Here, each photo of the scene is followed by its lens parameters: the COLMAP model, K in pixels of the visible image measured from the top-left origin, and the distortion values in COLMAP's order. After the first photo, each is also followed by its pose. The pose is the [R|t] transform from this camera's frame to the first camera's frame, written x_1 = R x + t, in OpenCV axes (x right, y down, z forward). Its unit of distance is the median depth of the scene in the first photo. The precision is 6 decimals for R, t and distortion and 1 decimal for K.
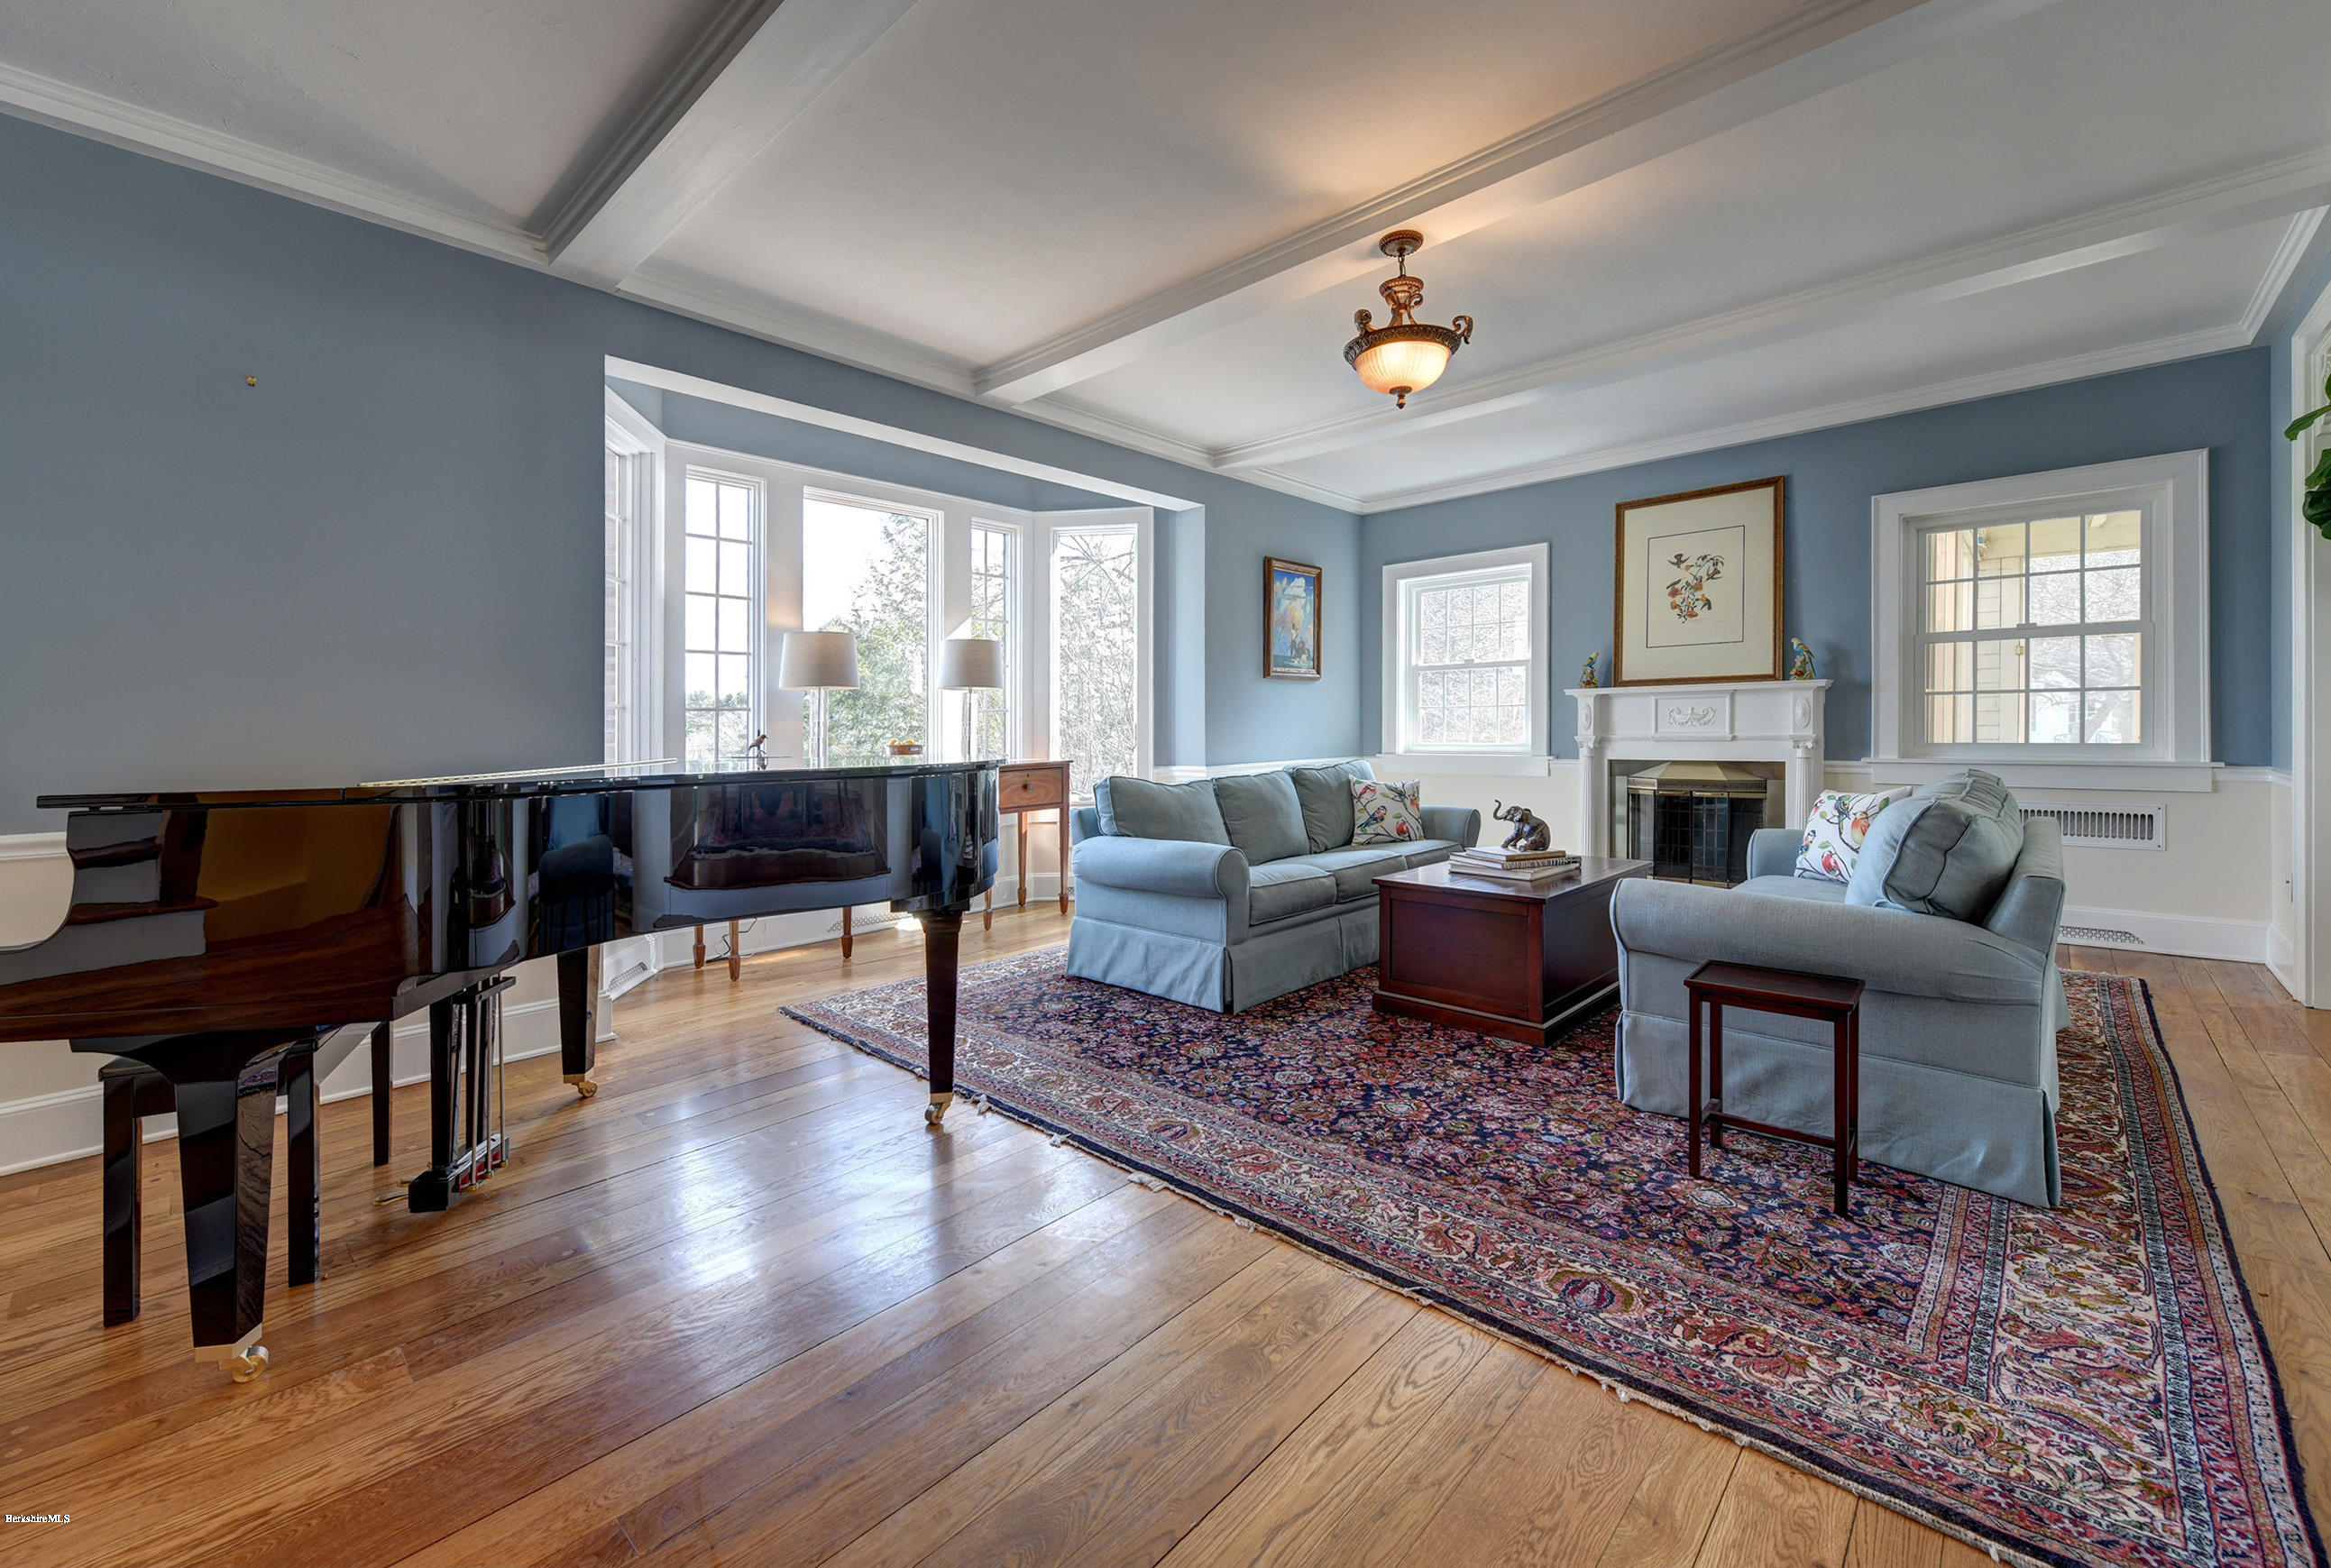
lens RADIAL K [[980.2, 0, 1164.8], [0, 980.2, 692.7], [0, 0, 1]] dist [-0.002240, -0.000347]
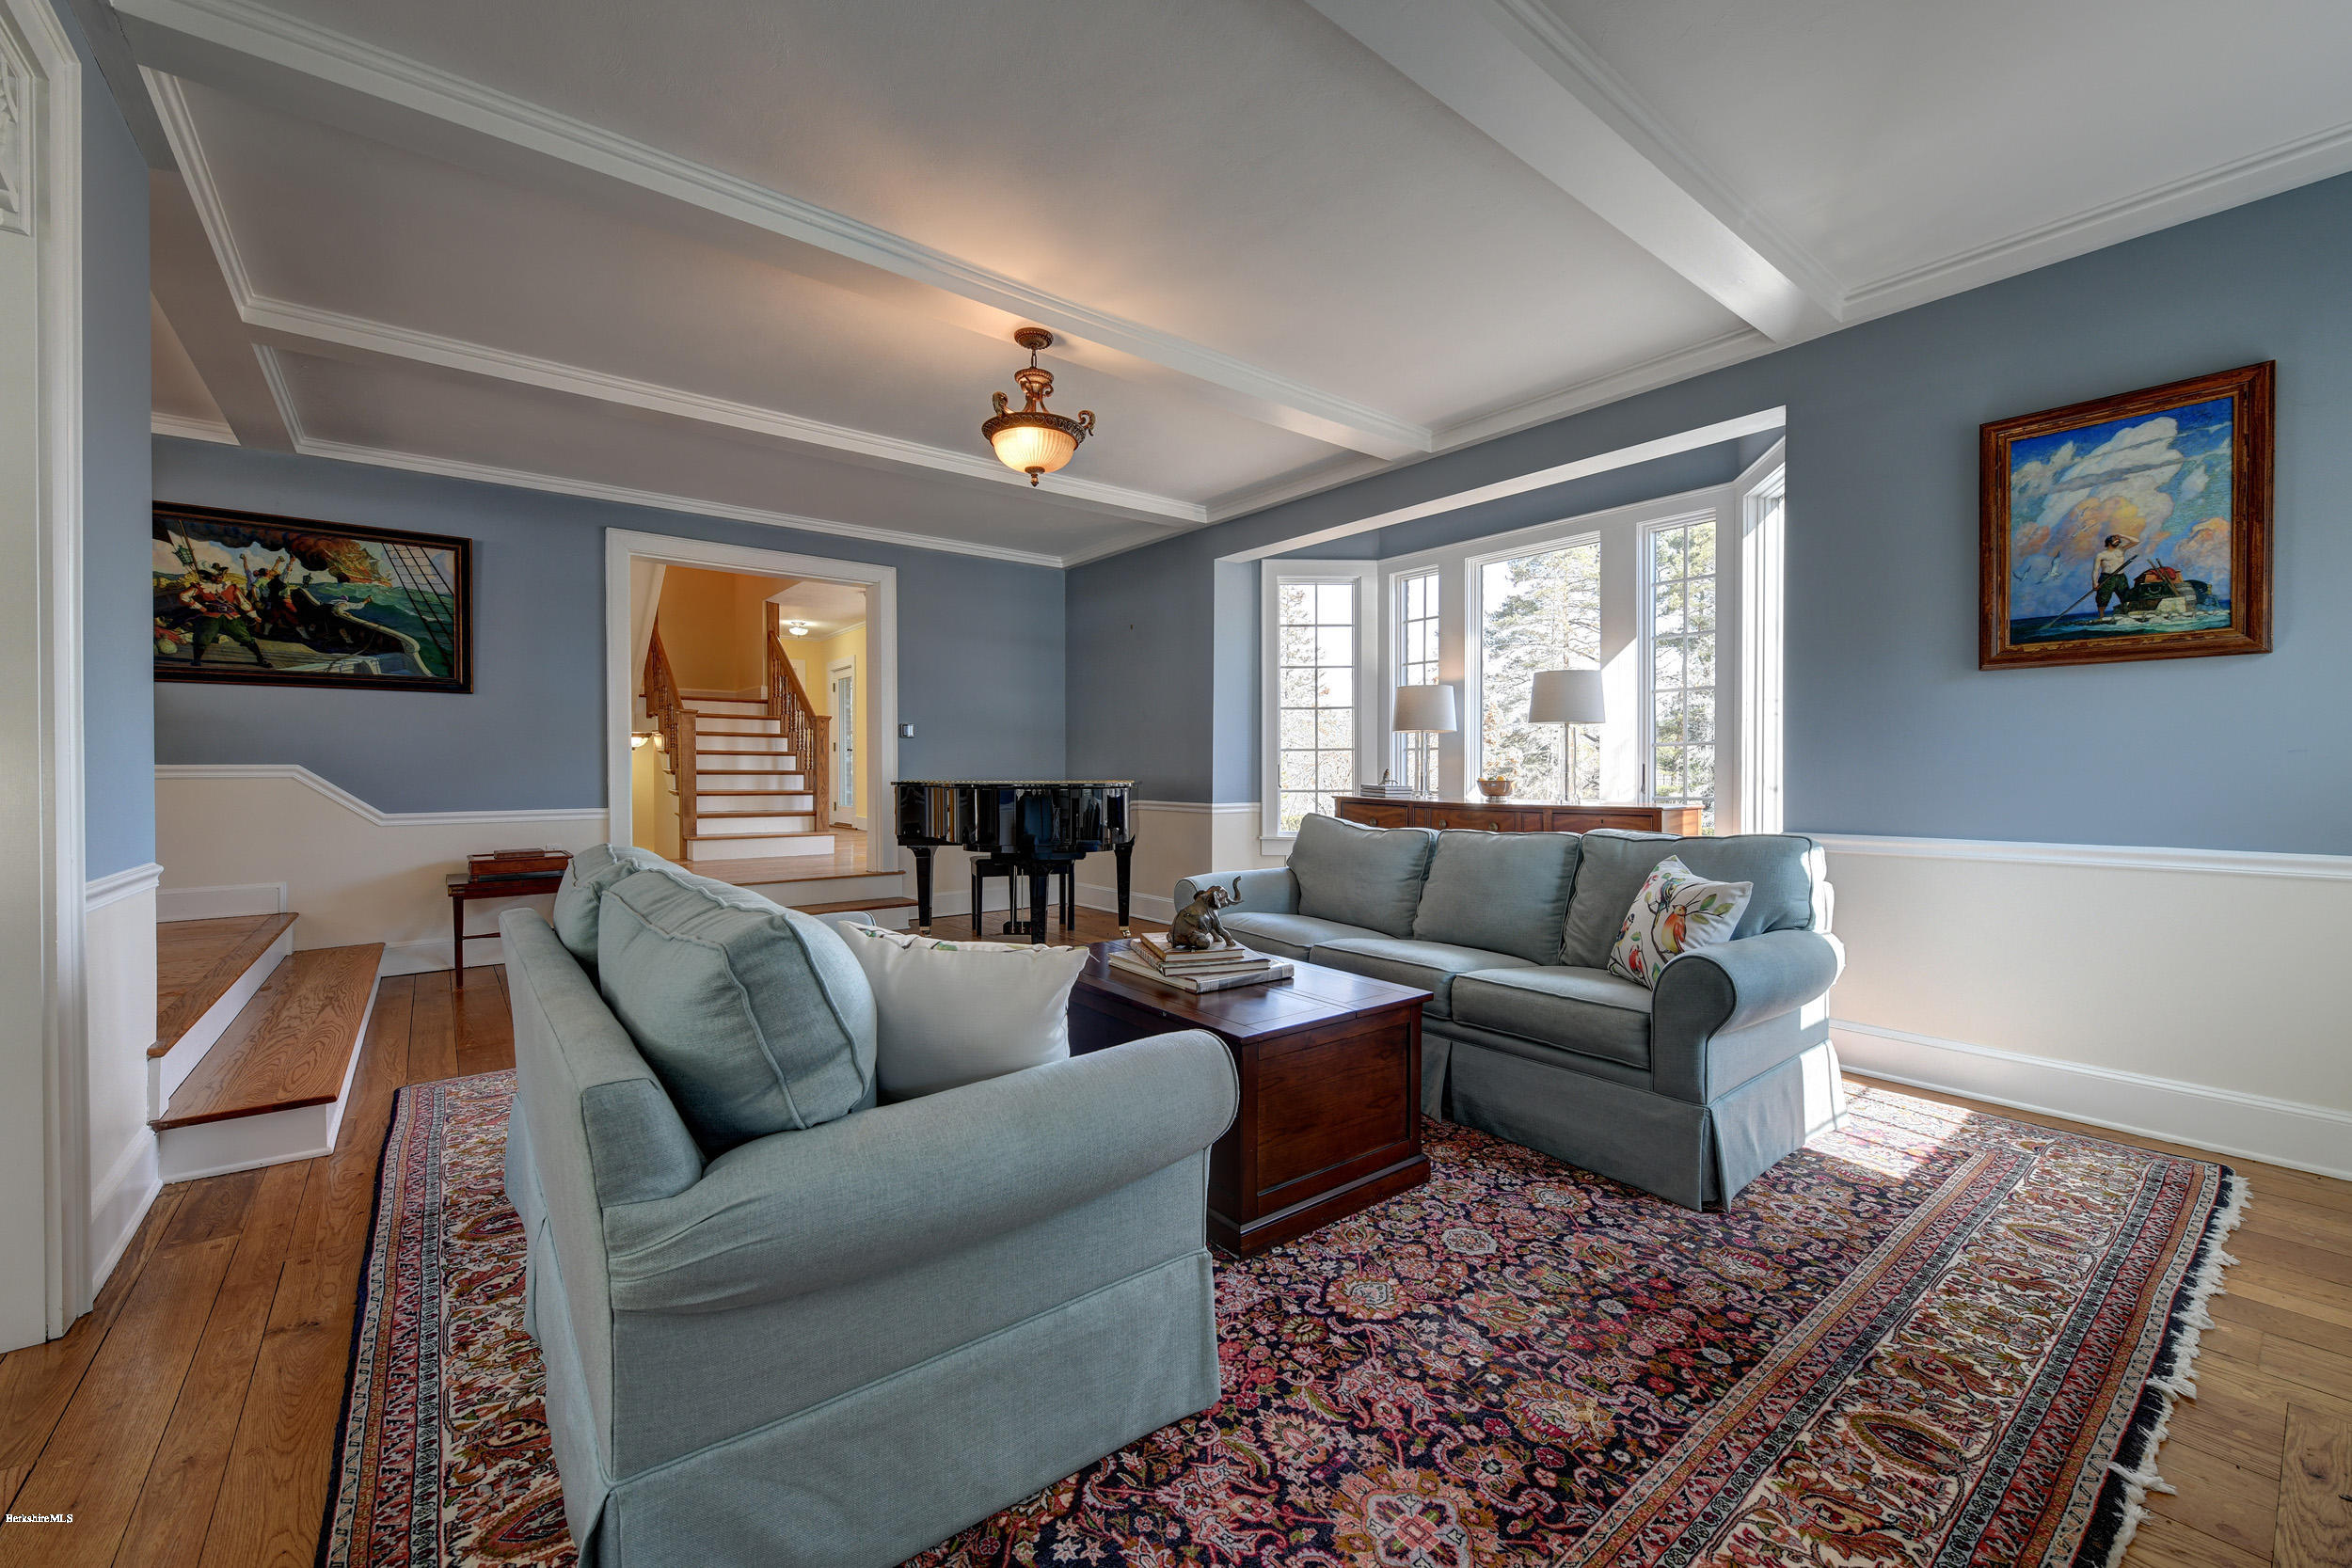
lens RADIAL K [[917.7, 0, 1184.6], [0, 917.7, 773.3], [0, 0, 1]] dist [0.001229, -0.000216]
pose [[-0.155015, 0.023837, -0.987625, 0.710760], [0.036837, 0.999153, 0.018333, 0.015696], [0.987225, -0.033539, -0.155762, 0.758839]]
